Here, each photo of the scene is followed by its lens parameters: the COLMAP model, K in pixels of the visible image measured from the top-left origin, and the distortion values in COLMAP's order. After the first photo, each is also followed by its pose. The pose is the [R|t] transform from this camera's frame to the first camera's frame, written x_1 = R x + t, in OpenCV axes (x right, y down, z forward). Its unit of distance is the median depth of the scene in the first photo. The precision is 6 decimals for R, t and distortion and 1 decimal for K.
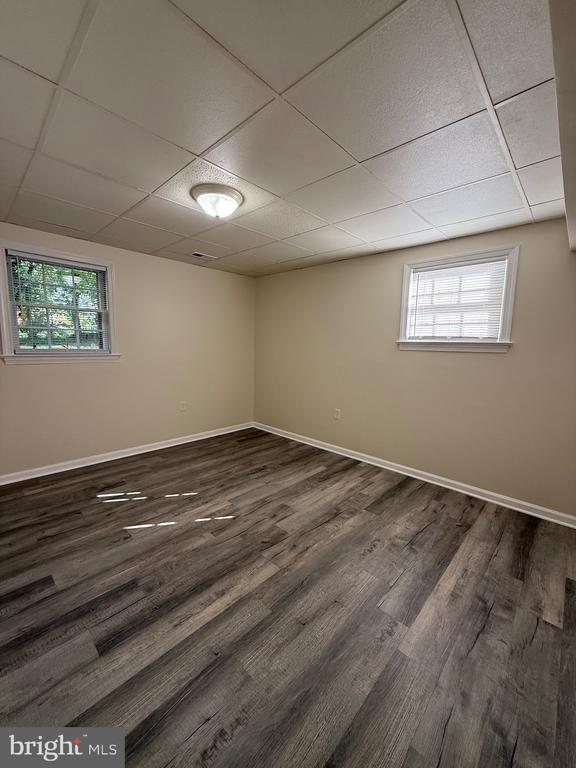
lens RADIAL K [[306.1, 0, 286.8], [0, 306.1, 381.7], [0, 0, 1]] dist [-0.000269, -0.000088]
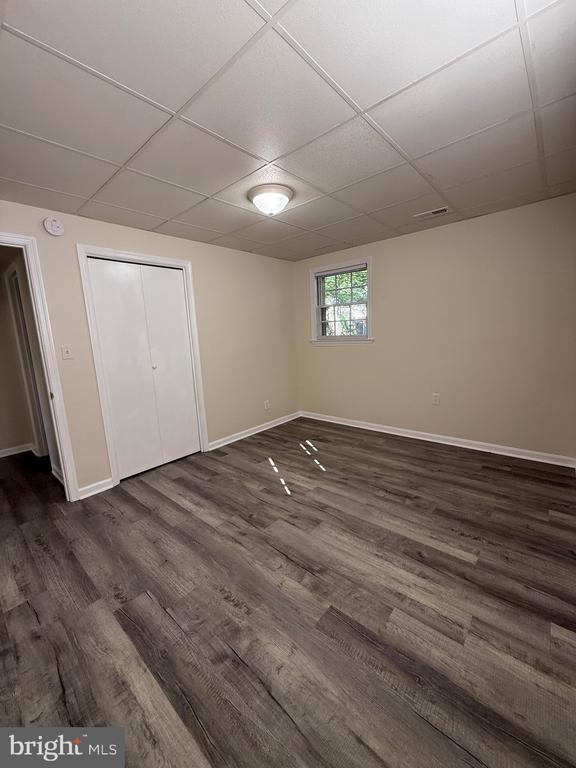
lens RADIAL K [[306.1, 0, 286.8], [0, 306.1, 381.7], [0, 0, 1]] dist [-0.000269, -0.000088]
pose [[0.035573, 0.133885, -0.990358, 0.782681], [-0.075536, 0.988511, 0.130922, -0.077327], [0.996508, 0.070151, 0.045277, 0.872365]]
